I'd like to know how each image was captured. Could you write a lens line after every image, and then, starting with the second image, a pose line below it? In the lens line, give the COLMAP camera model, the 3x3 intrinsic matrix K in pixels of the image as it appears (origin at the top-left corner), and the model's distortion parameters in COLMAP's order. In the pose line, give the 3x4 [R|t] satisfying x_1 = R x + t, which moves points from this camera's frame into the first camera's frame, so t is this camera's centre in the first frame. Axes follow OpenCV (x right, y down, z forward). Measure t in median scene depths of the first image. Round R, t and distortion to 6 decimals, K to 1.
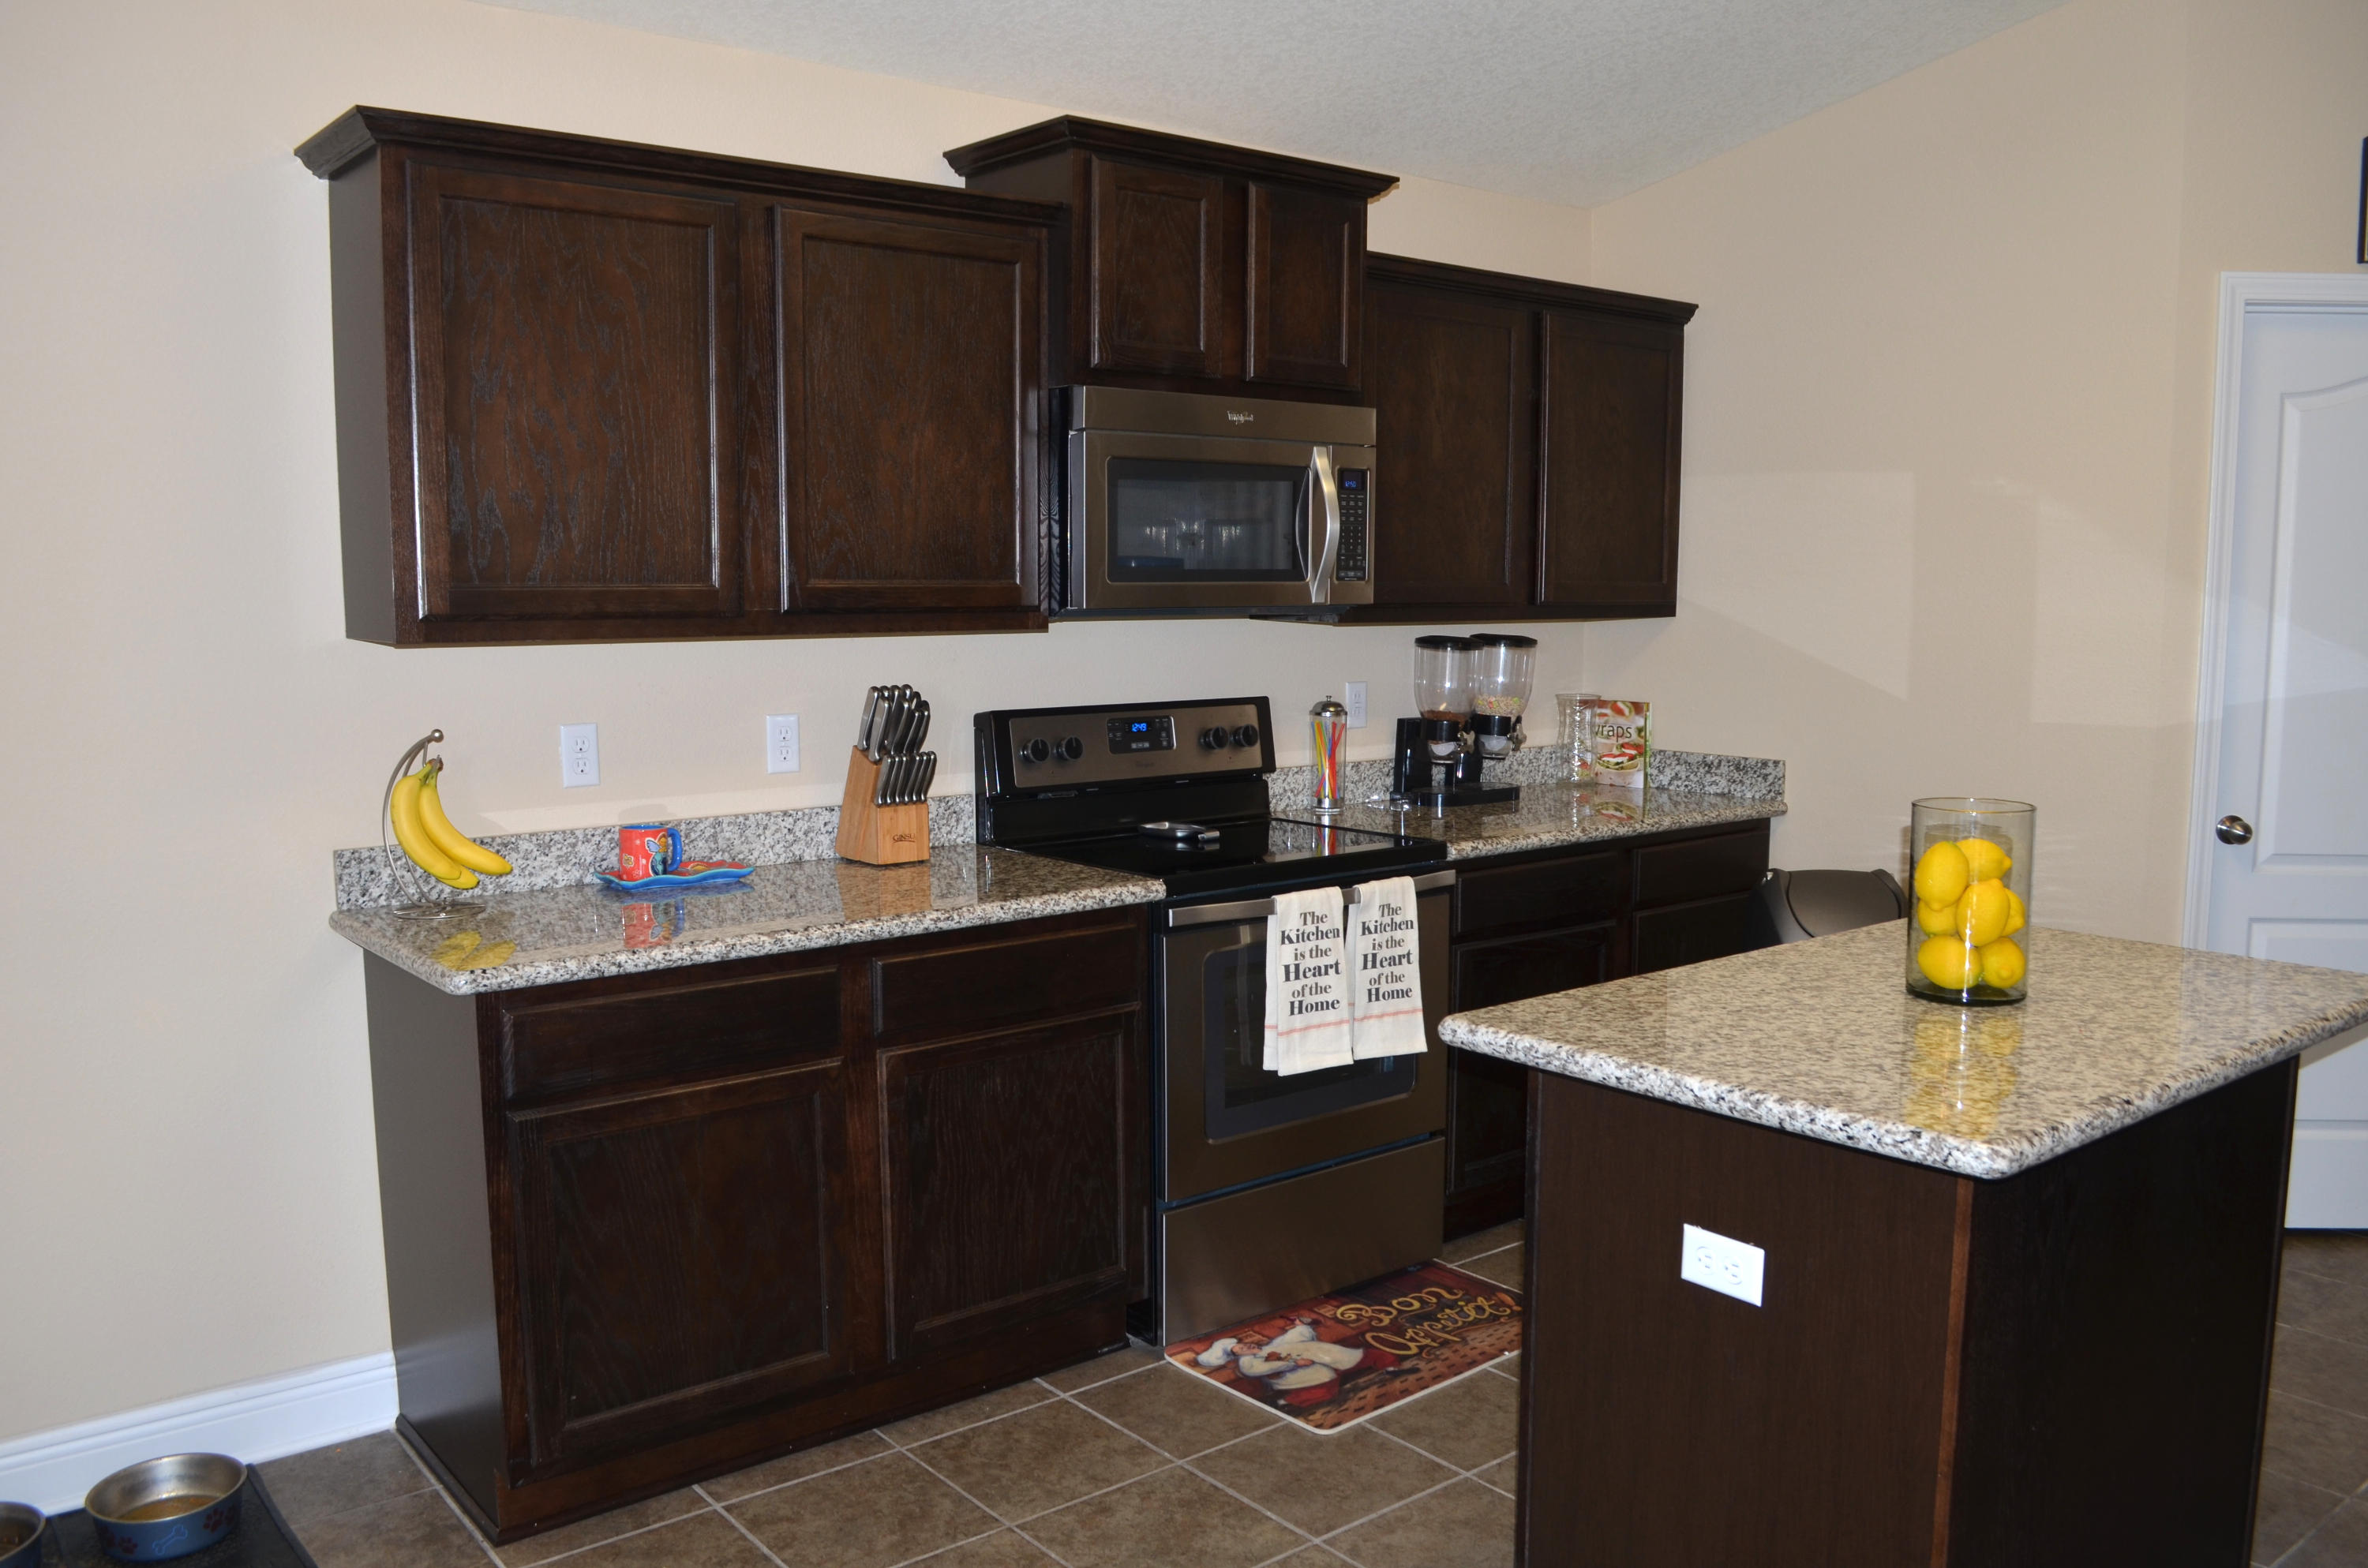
lens RADIAL K [[1856.0, 0, 1206.0], [0, 1856.0, 805.2], [0, 0, 1]] dist [-0.086494, 0.016588]
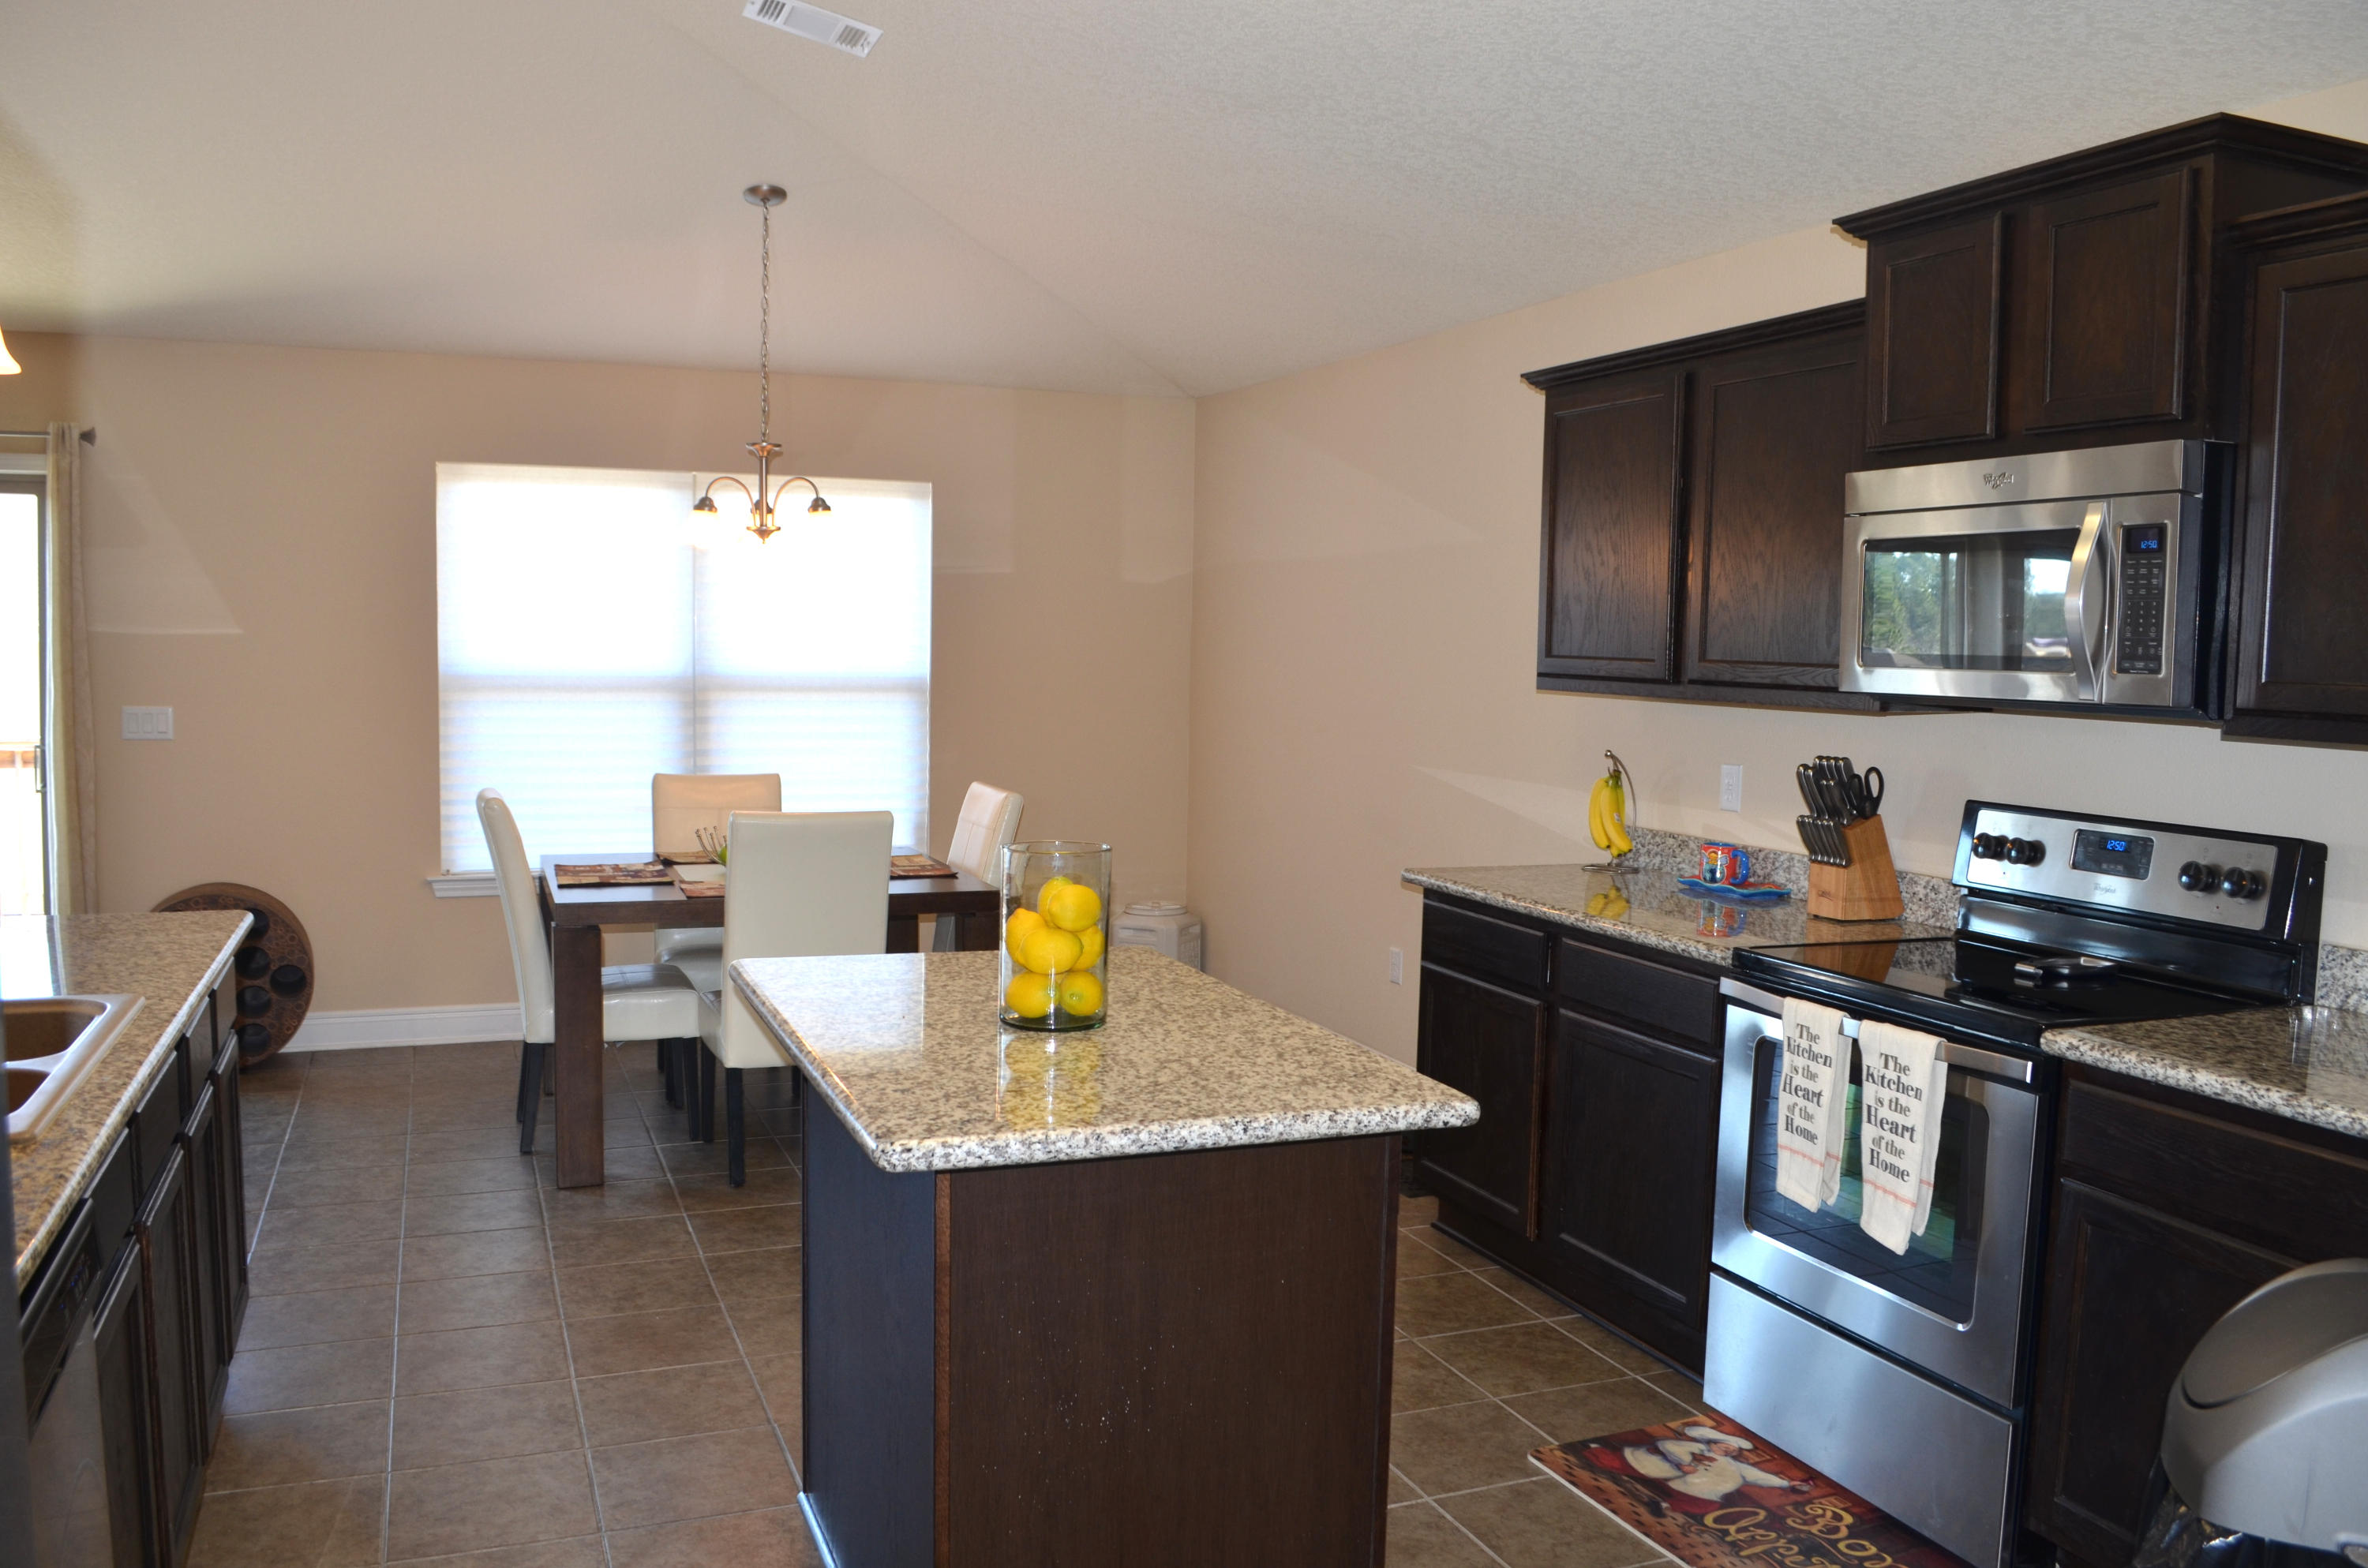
lens RADIAL K [[1856.0, 0, 1206.0], [0, 1856.0, 805.2], [0, 0, 1]] dist [-0.086494, 0.016588]
pose [[-0.288669, 0.078190, -0.954231, 0.978617], [-0.139036, 0.982671, 0.122580, -0.116769], [0.947280, 0.168057, -0.272796, 0.934355]]
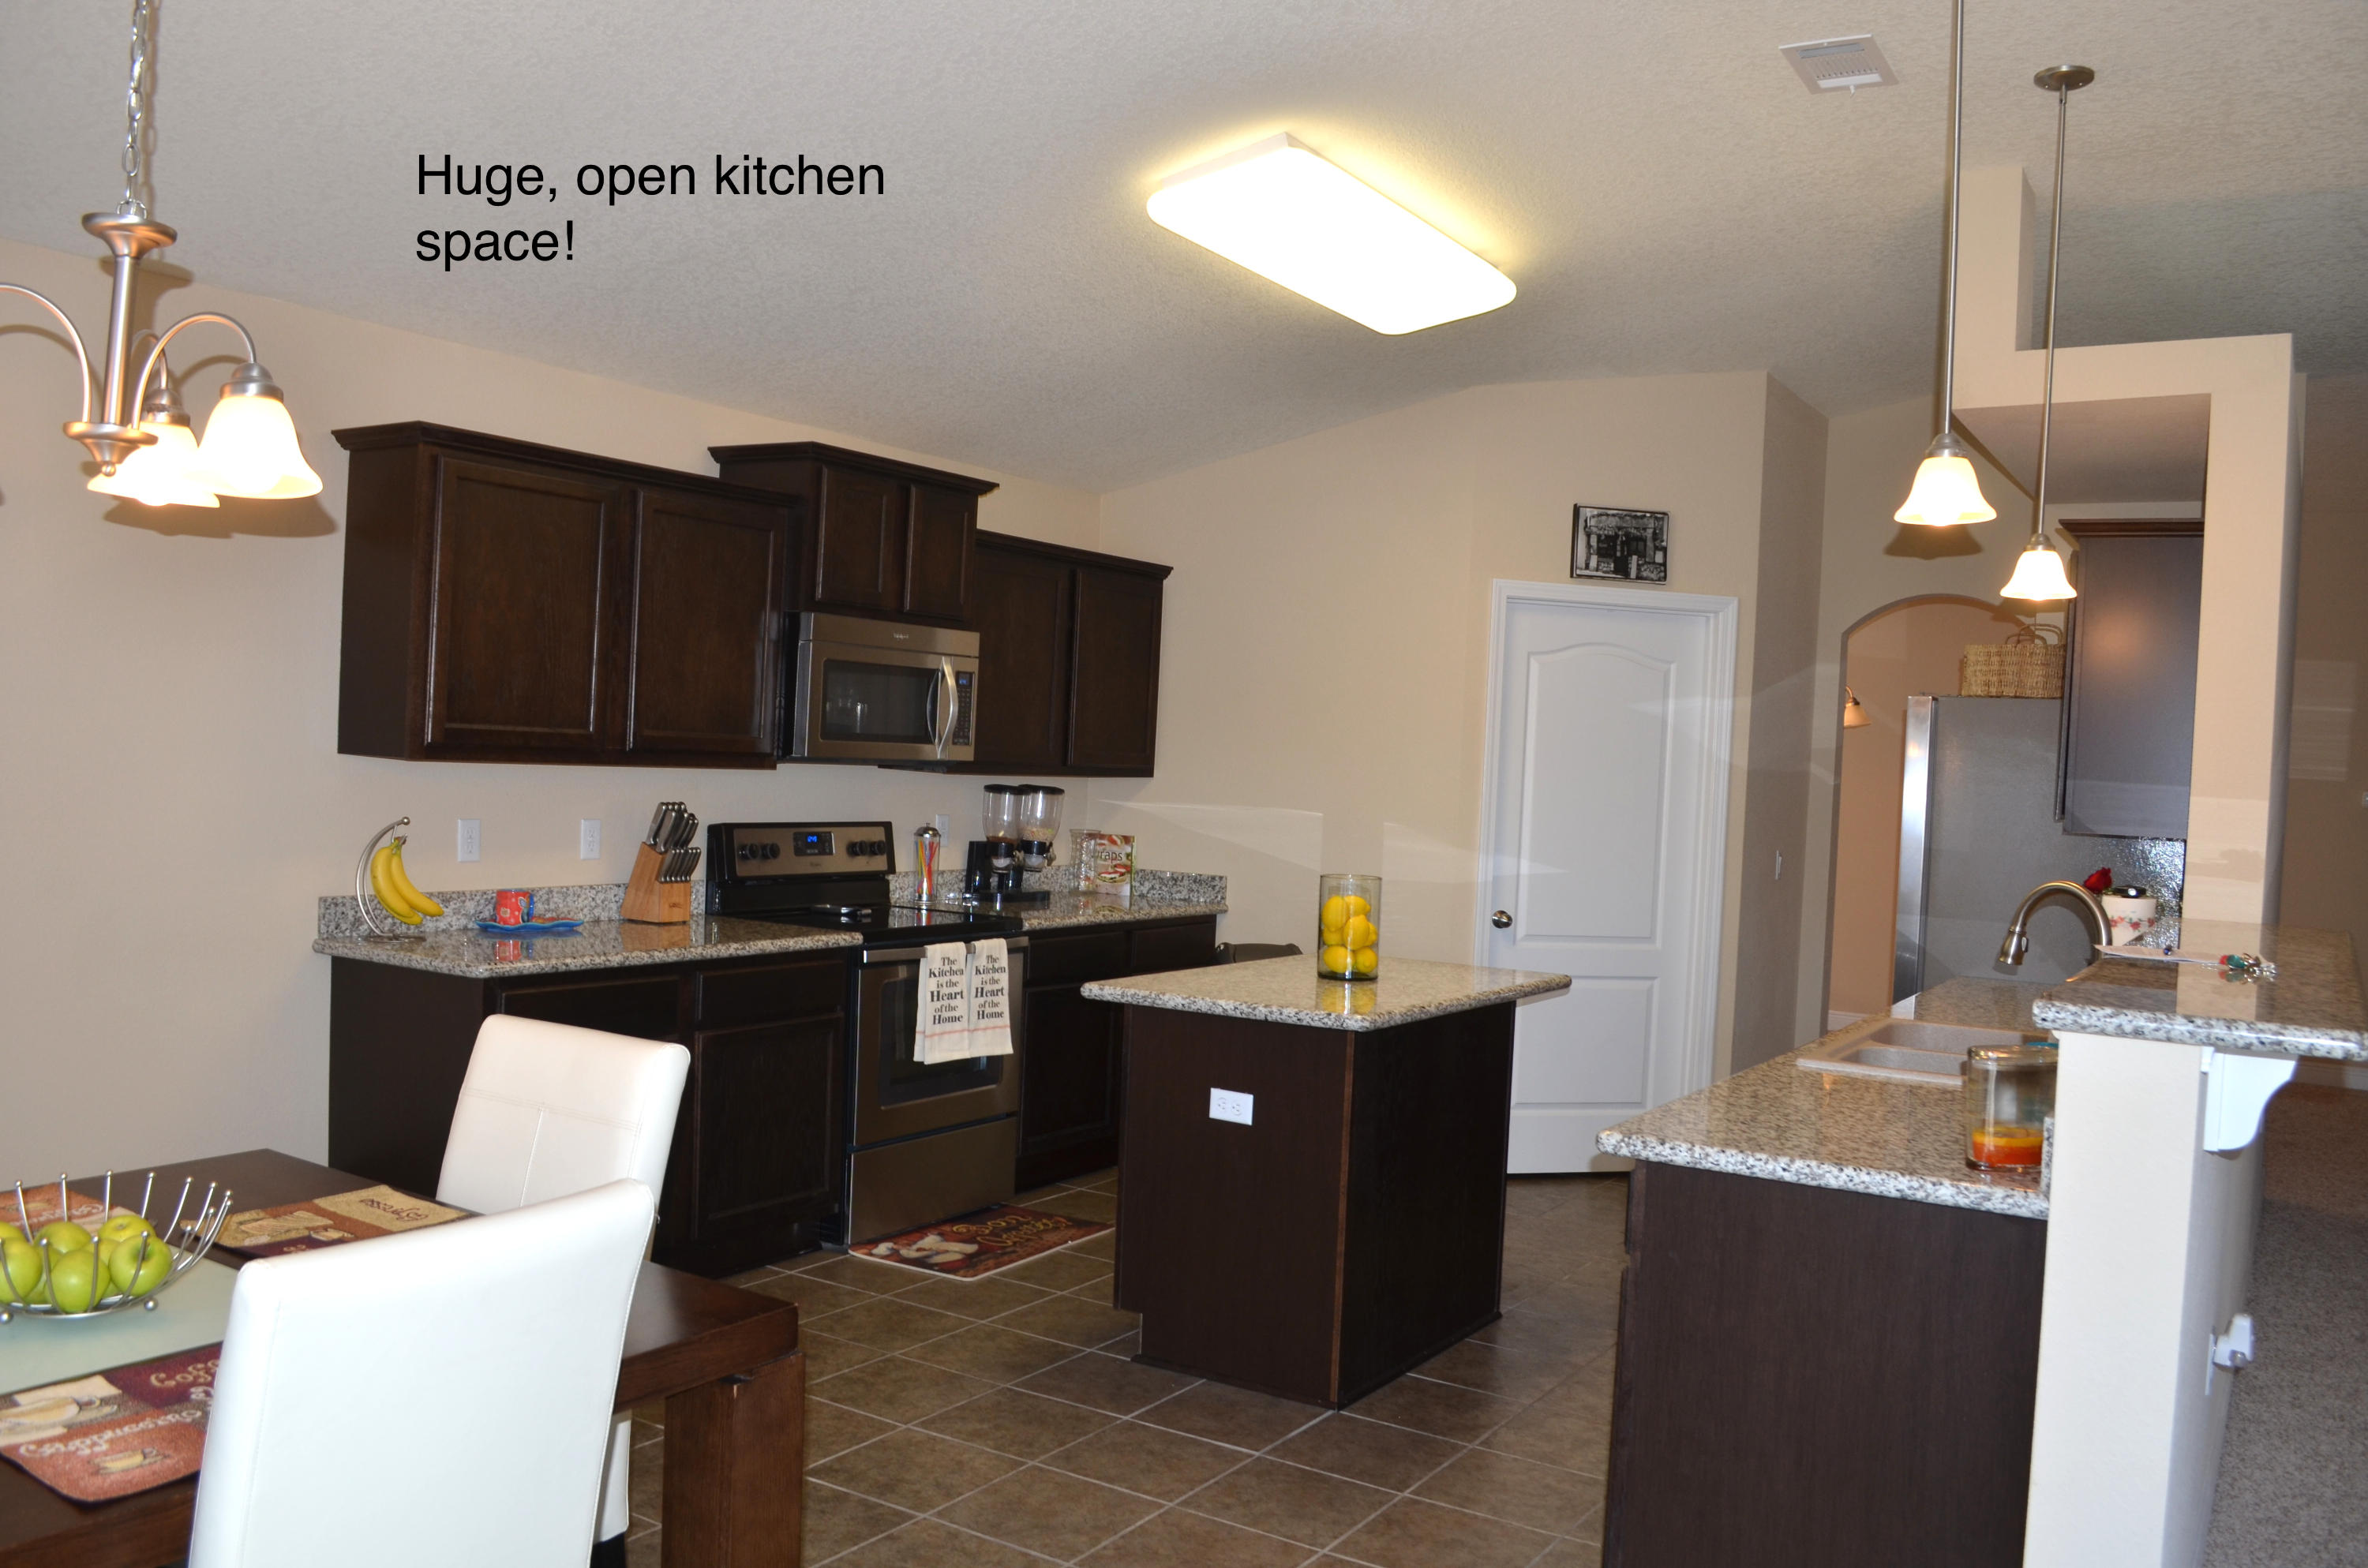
lens RADIAL K [[1856.0, 0, 1206.0], [0, 1856.0, 805.2], [0, 0, 1]] dist [-0.086494, 0.016588]
pose [[0.947198, 0.033278, 0.318919, -0.232780], [-0.005197, 0.996063, -0.088500, 0.065927], [-0.320608, 0.082169, 0.943641, -0.530653]]
